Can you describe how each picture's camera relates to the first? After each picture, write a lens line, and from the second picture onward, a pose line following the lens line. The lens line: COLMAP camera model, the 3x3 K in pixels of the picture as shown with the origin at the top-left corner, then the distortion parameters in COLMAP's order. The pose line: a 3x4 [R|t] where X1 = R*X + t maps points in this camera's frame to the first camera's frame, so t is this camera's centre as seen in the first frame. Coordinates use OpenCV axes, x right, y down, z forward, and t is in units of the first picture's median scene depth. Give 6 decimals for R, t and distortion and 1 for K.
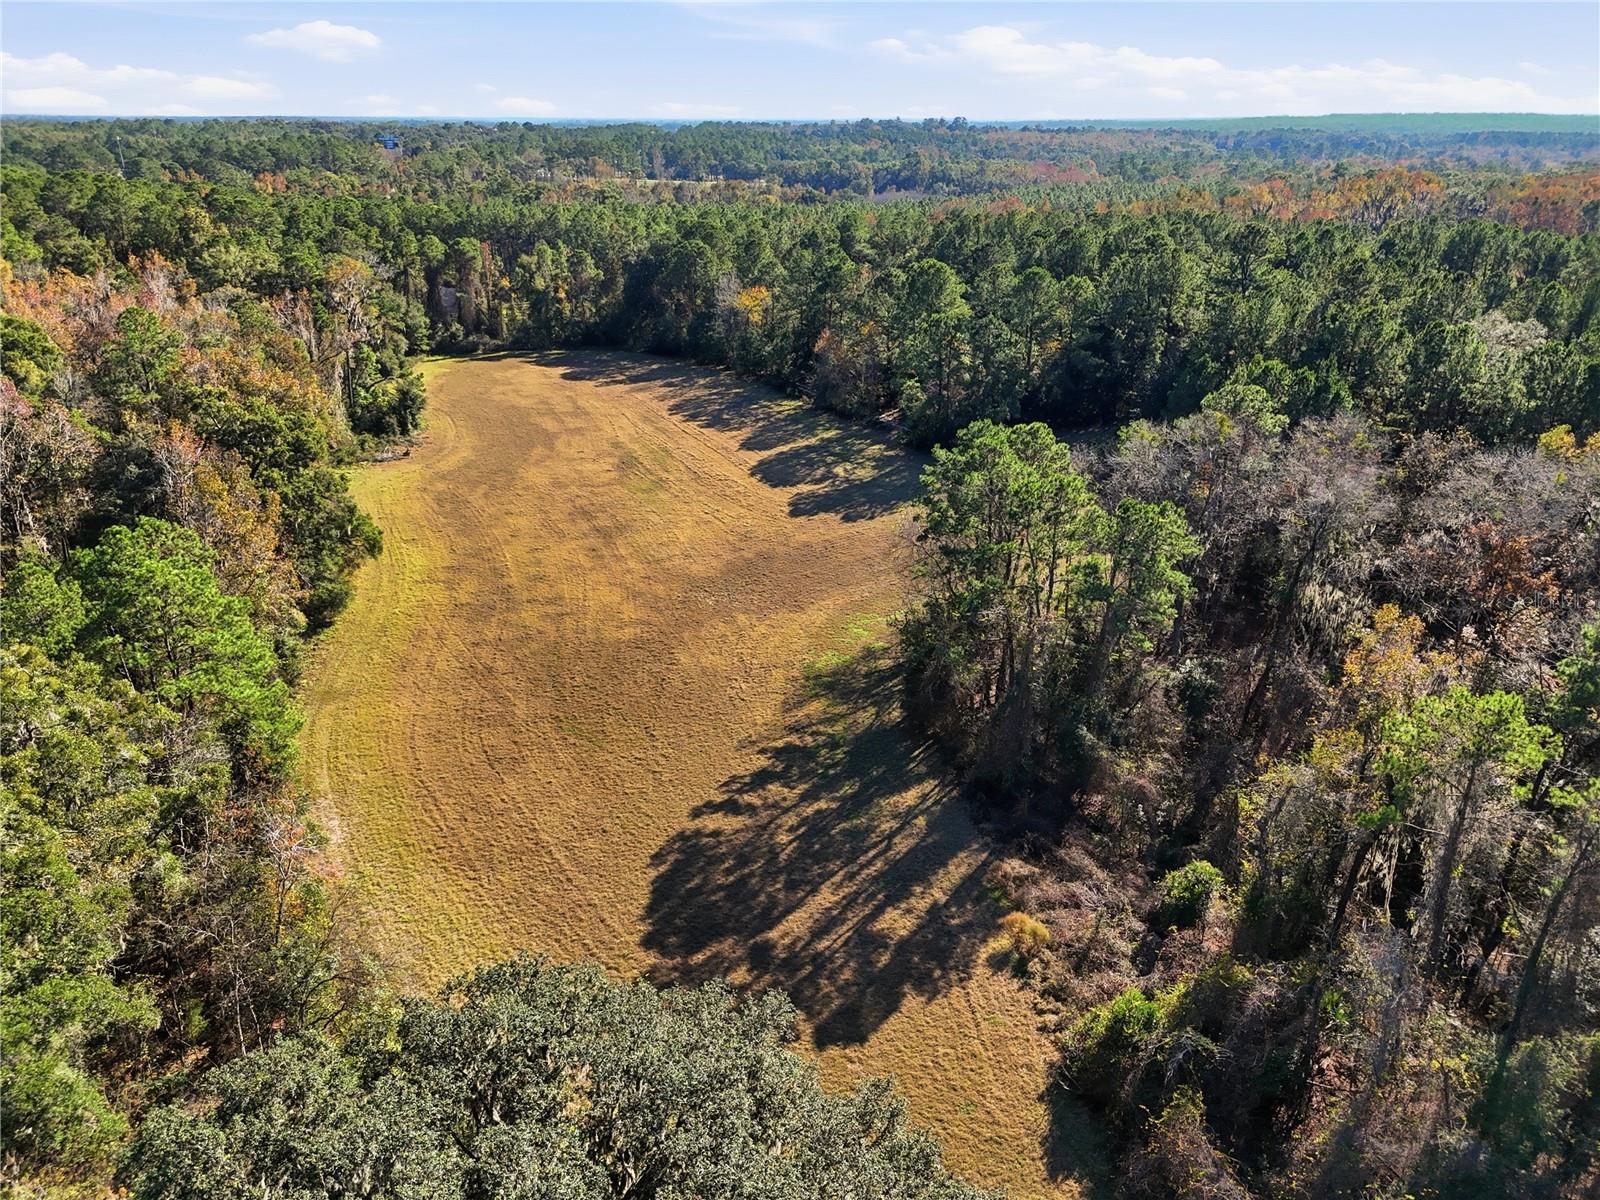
lens RADIAL K [[1125.9, 0, 800.2], [0, 1125.9, 603.9], [0, 0, 1]] dist [0.009576, -0.009806]
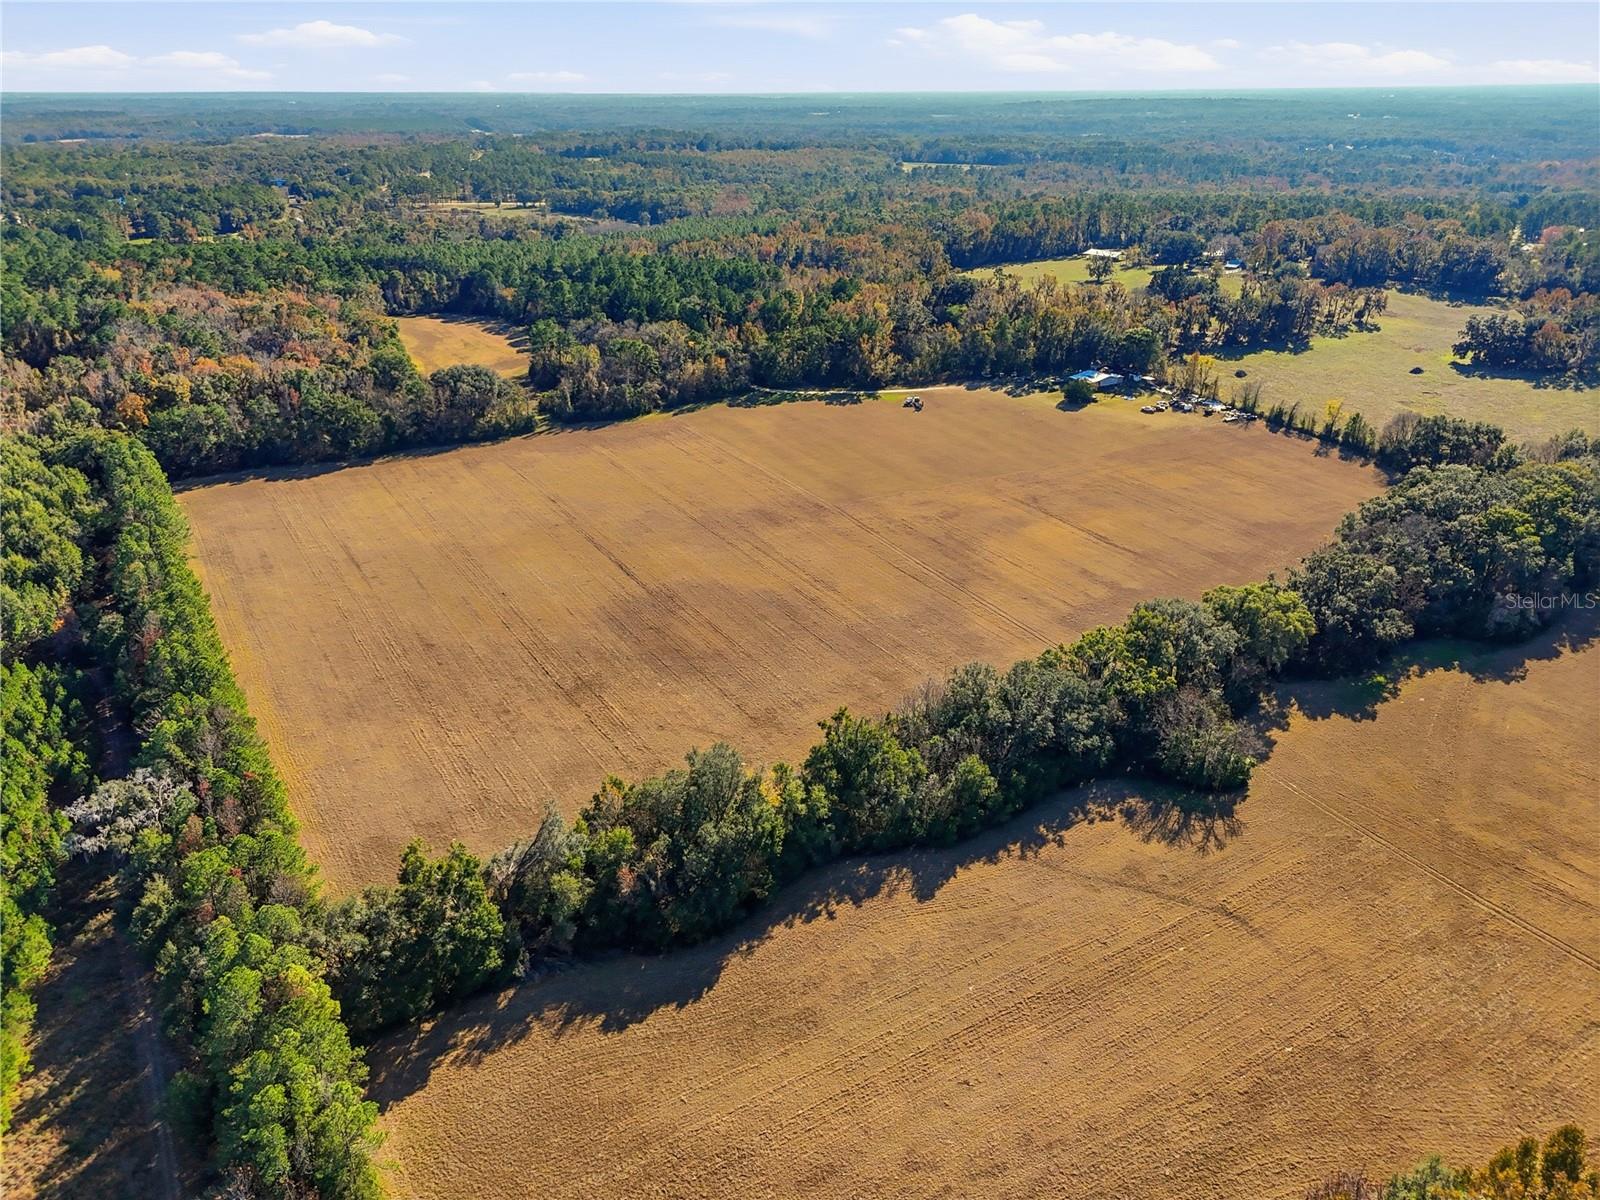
lens RADIAL K [[1125.9, 0, 801.9], [0, 1125.9, 594.6], [0, 0, 1]] dist [0.009576, -0.009806]
pose [[0.988138, -0.067368, 0.138004, 0.223366], [0.065489, 0.997689, 0.018114, 0.439814], [-0.138905, -0.008861, 0.990266, -1.736998]]
